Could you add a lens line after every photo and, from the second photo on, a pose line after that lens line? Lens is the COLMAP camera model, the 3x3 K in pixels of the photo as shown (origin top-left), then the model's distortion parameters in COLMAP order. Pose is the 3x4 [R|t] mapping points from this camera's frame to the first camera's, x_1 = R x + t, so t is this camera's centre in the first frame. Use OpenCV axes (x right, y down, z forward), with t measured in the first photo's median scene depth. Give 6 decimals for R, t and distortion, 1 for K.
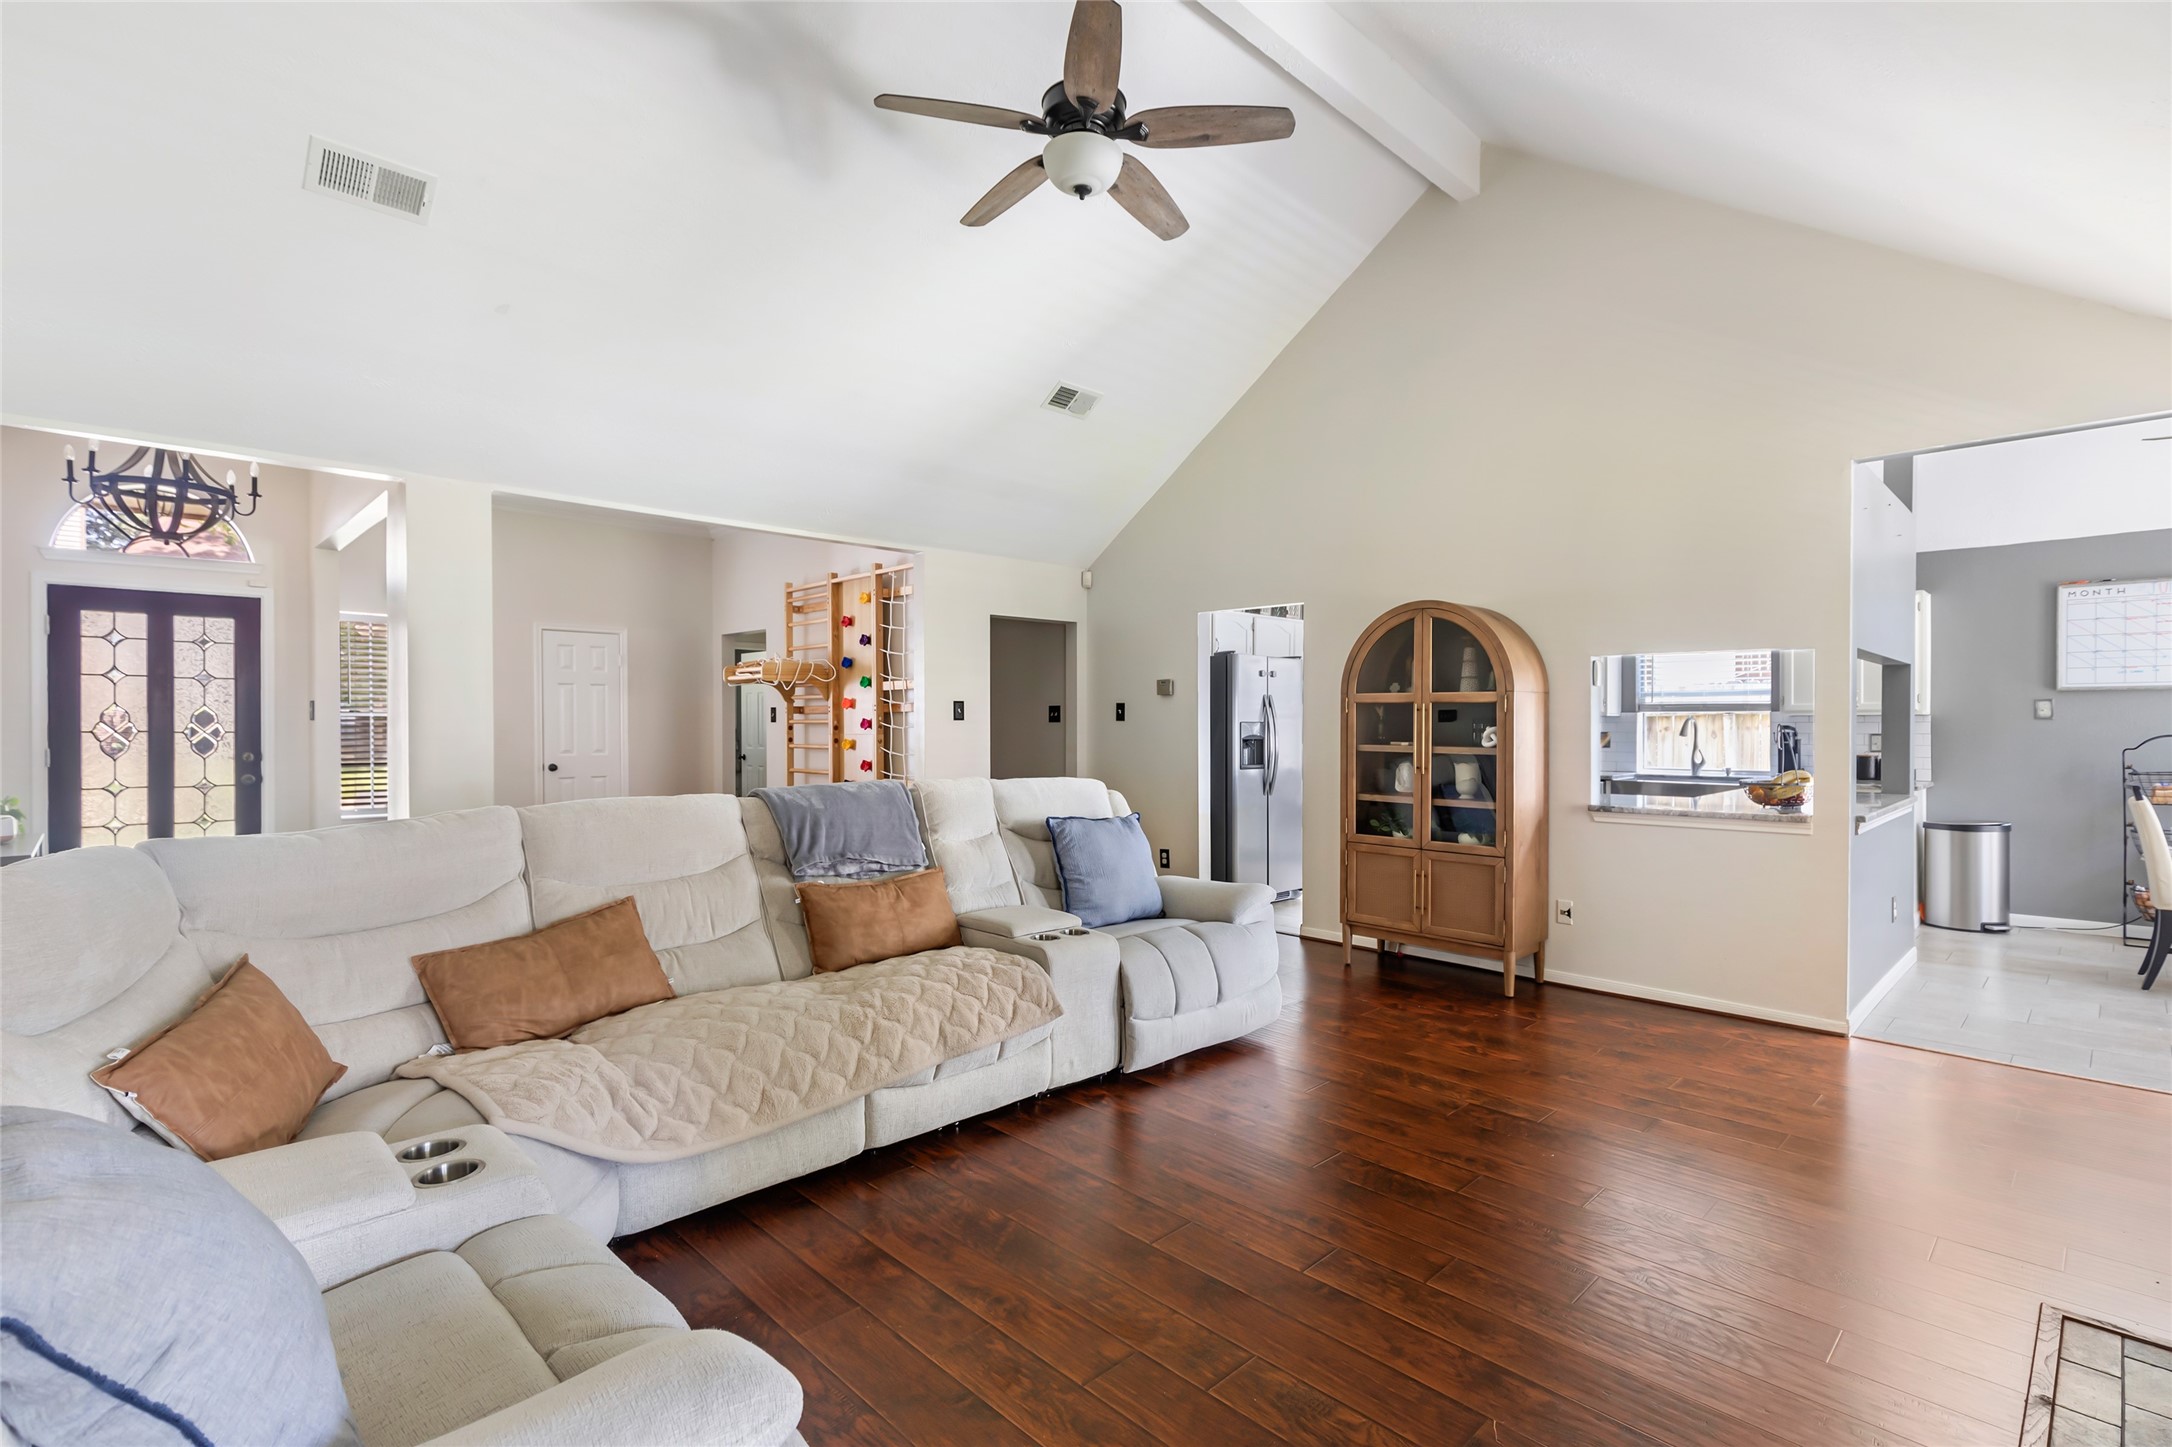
lens RADIAL K [[1016.9, 0, 1098.2], [0, 1016.9, 722.6], [0, 0, 1]] dist [0.003540, -0.000389]
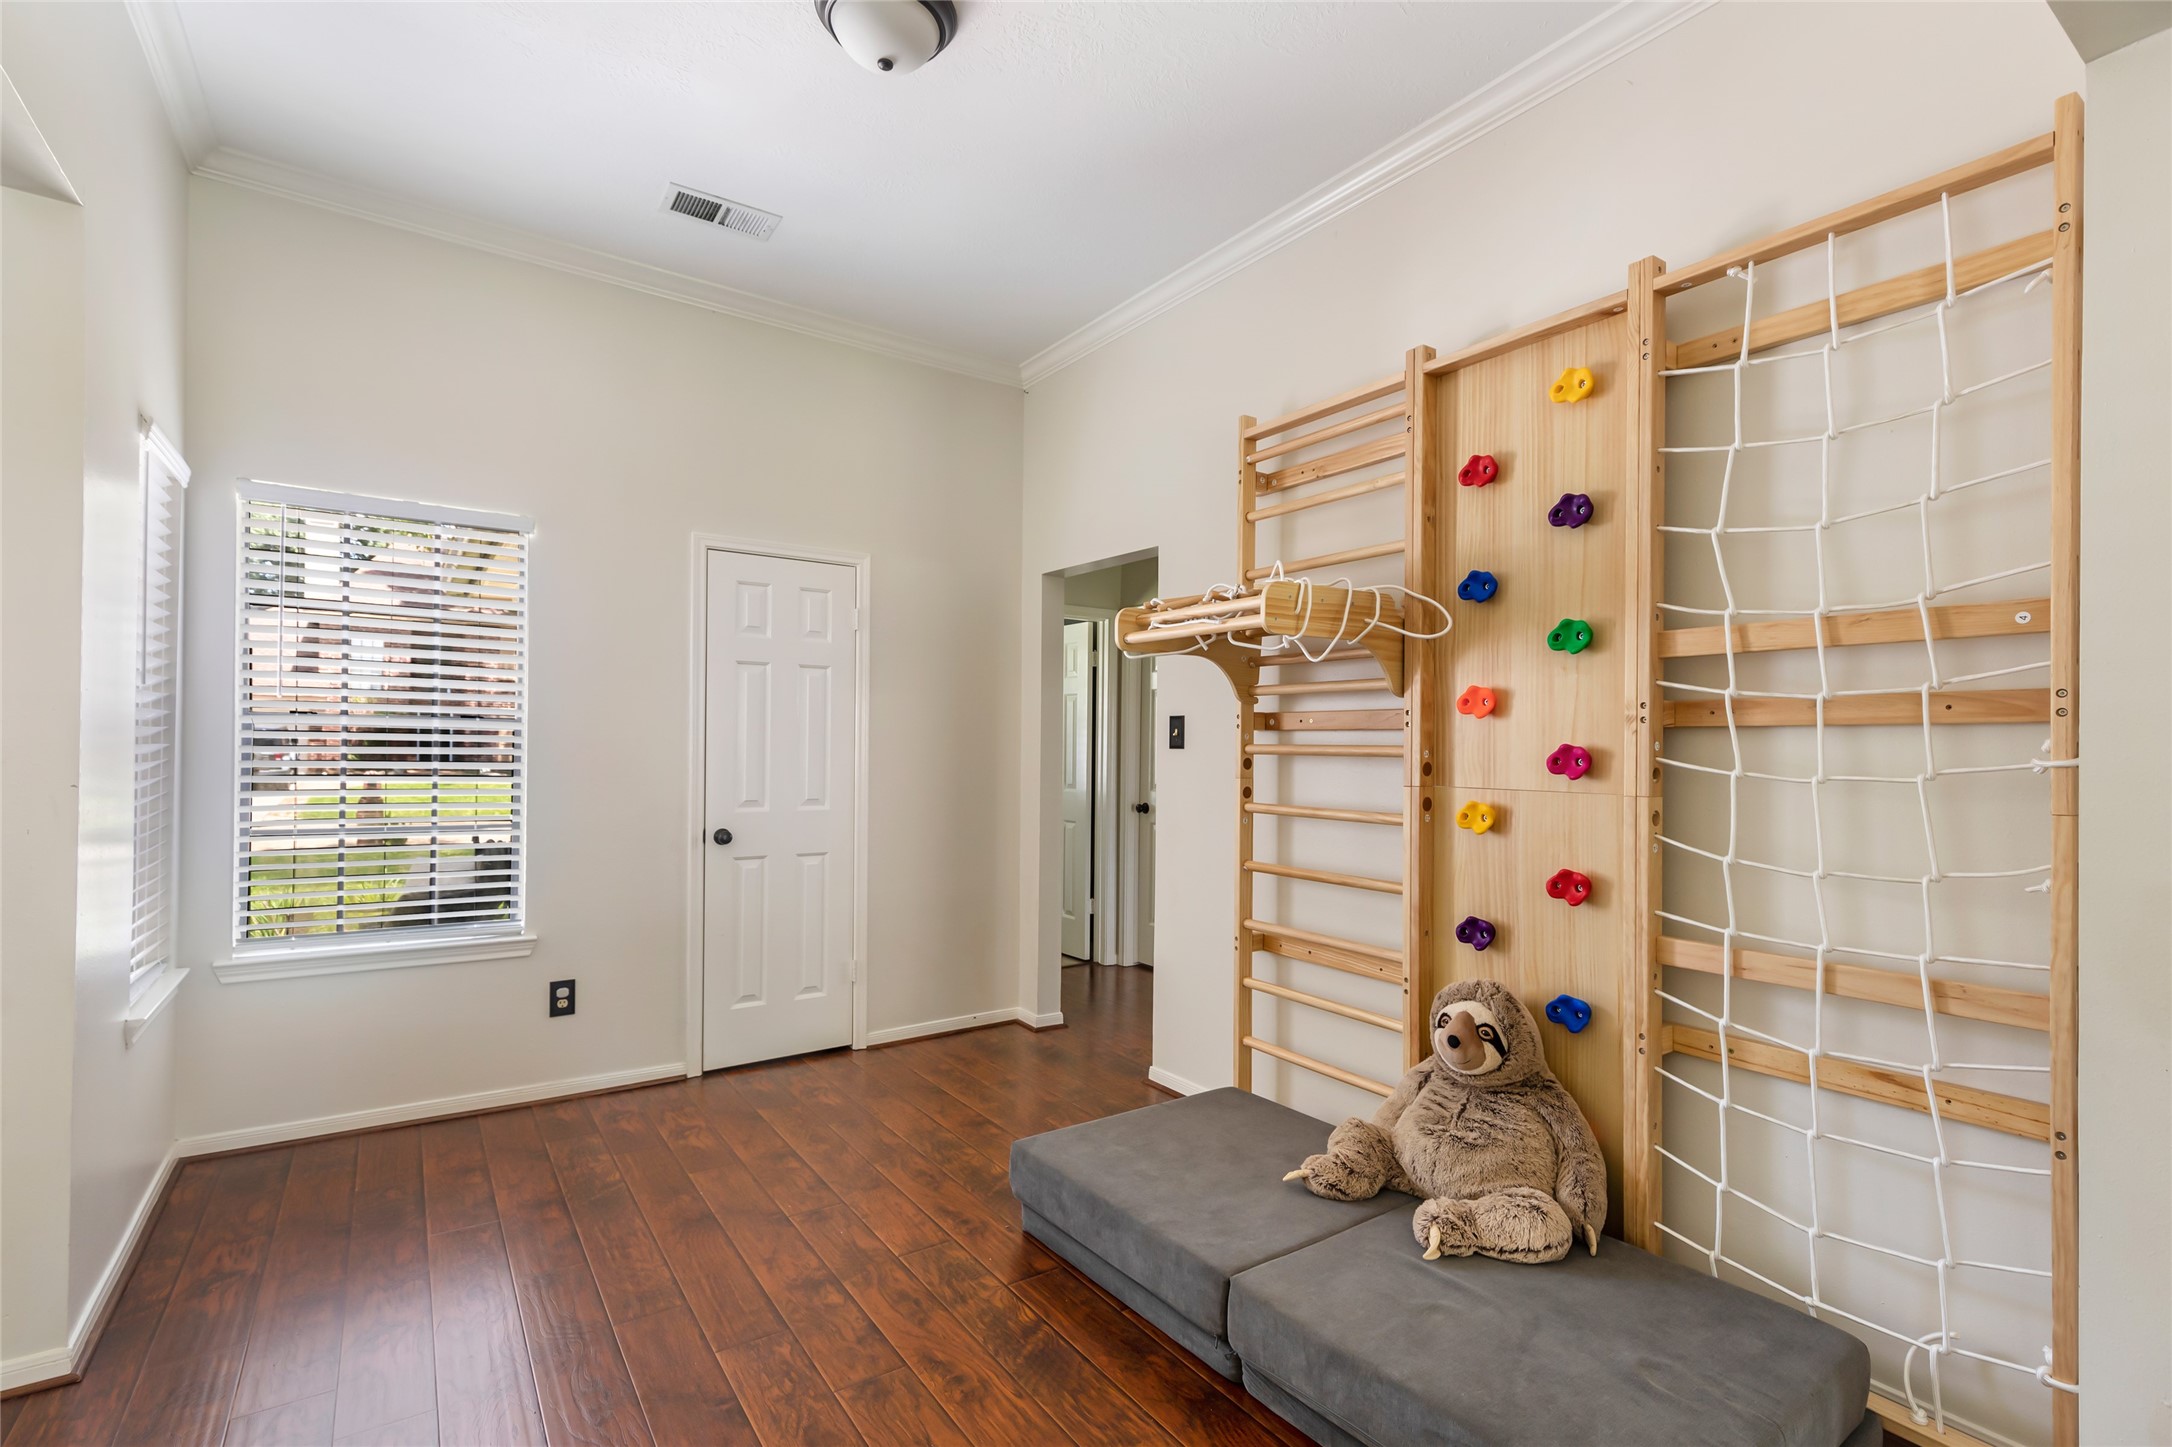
lens RADIAL K [[1016.9, 0, 1076.9], [0, 1016.9, 730.9], [0, 0, 1]] dist [0.003540, -0.000389]
pose [[0.982920, 0.010987, -0.183703, -0.384263], [-0.013641, 0.999820, -0.013193, -0.002553], [0.183525, 0.015473, 0.982893, 0.753887]]
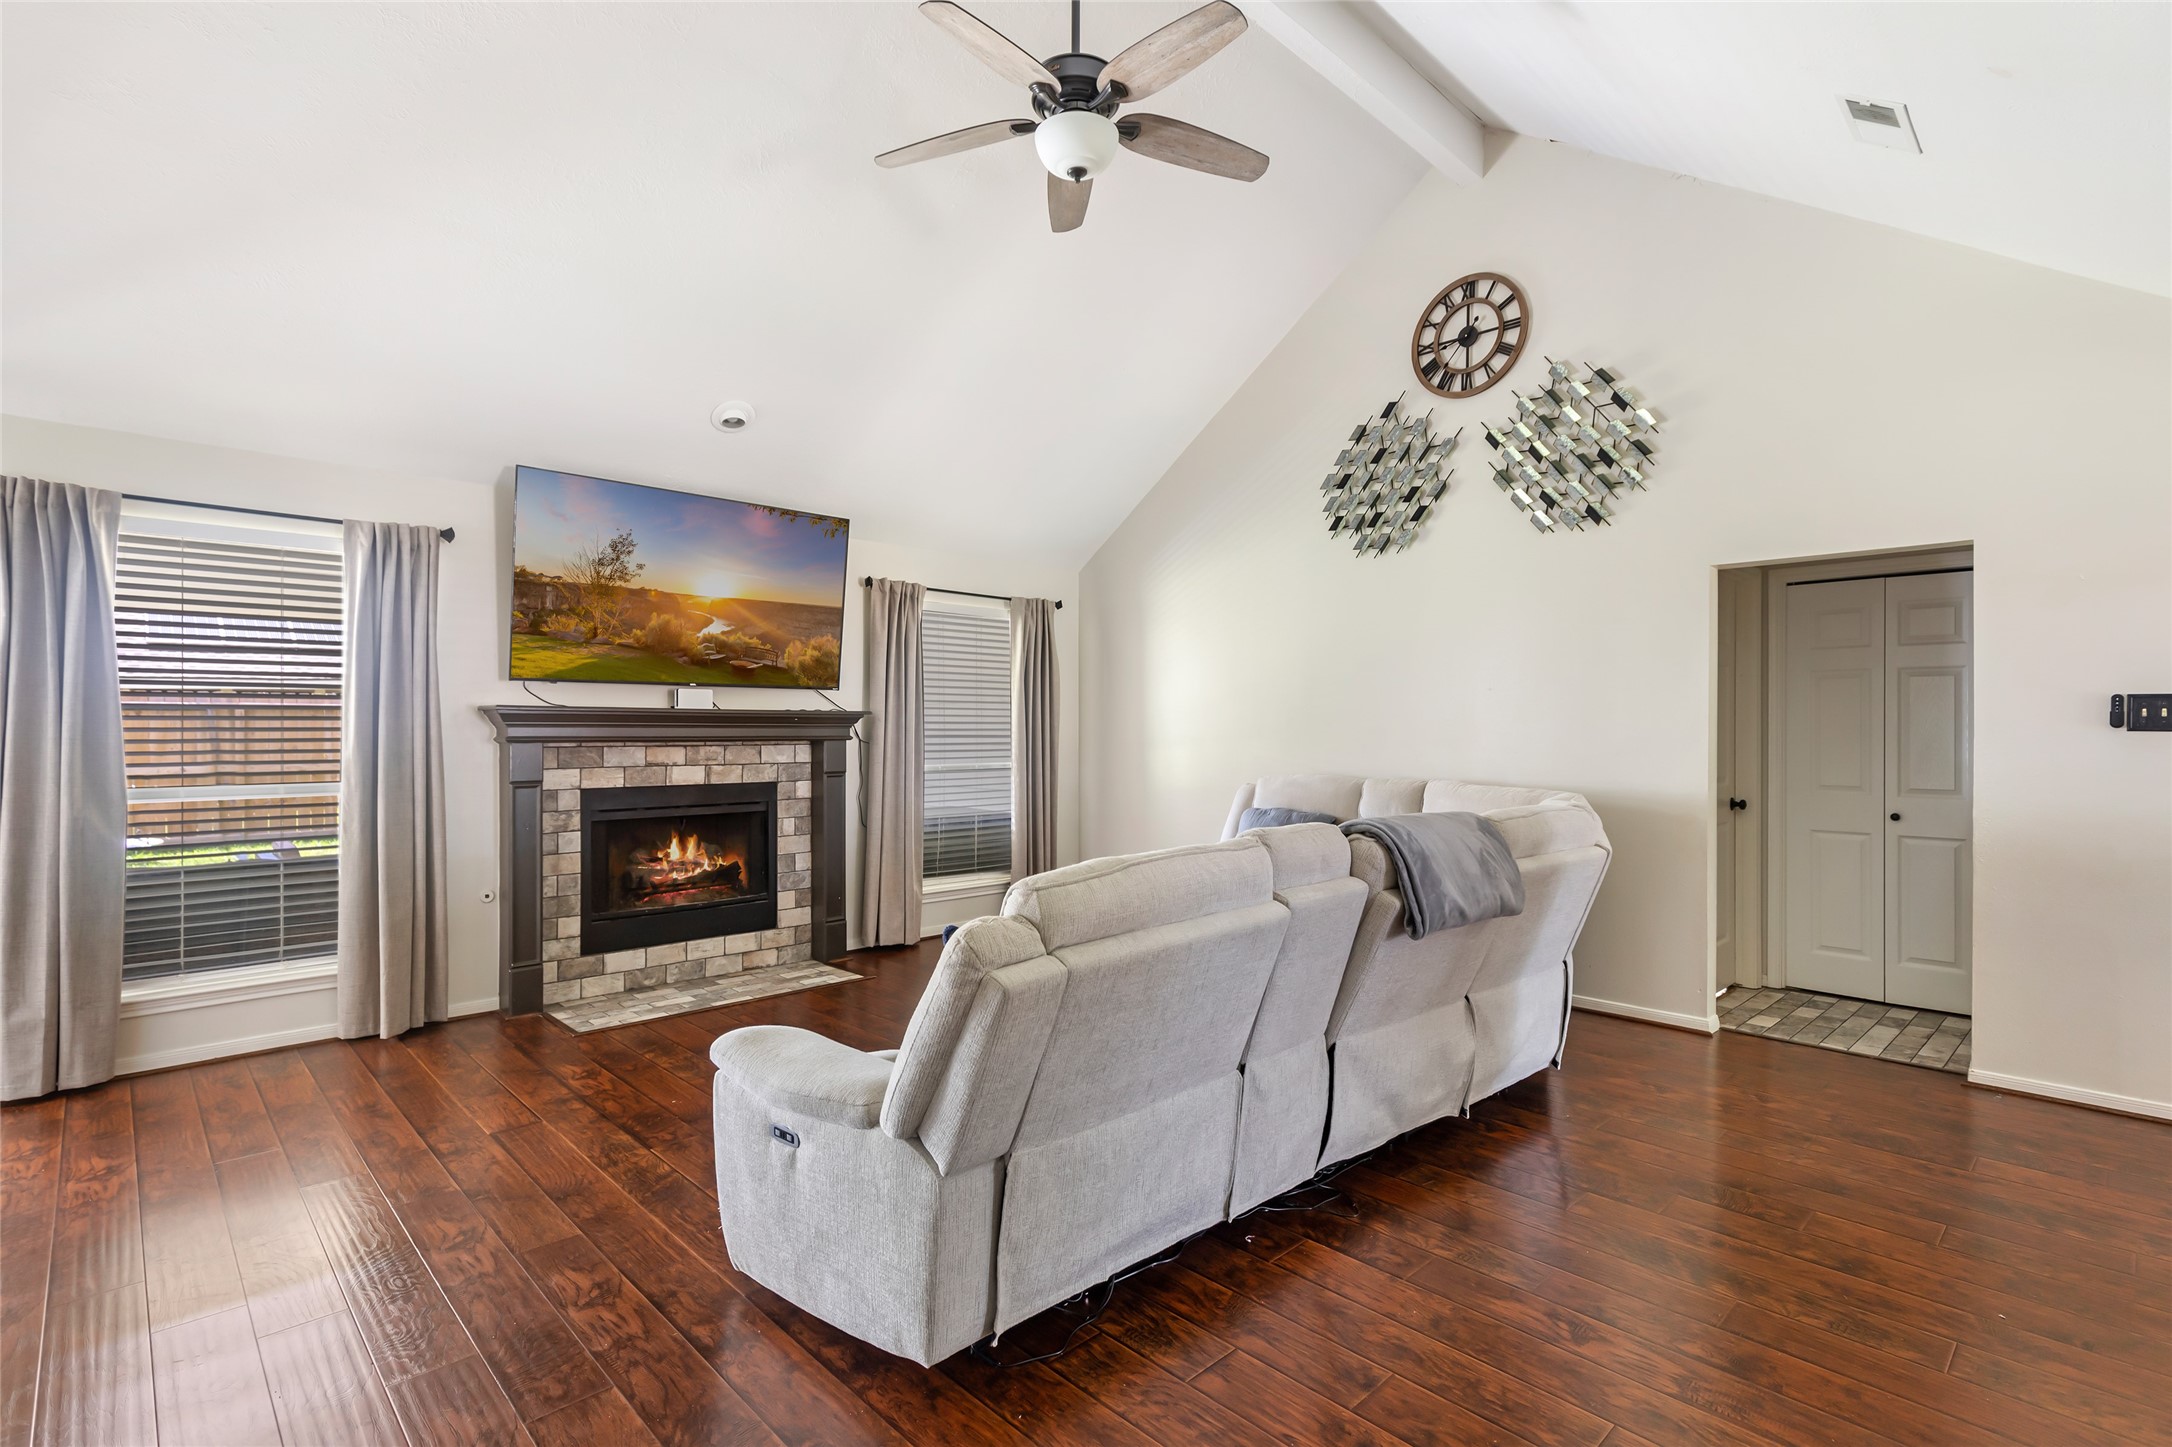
lens RADIAL K [[1016.9, 0, 1083.1], [0, 1016.9, 738.5], [0, 0, 1]] dist [0.003540, -0.000389]
pose [[-0.999705, 0.001898, 0.024218, -0.026904], [0.002230, 0.999904, 0.013675, -0.004256], [-0.024190, 0.013725, -0.999613, 1.062145]]
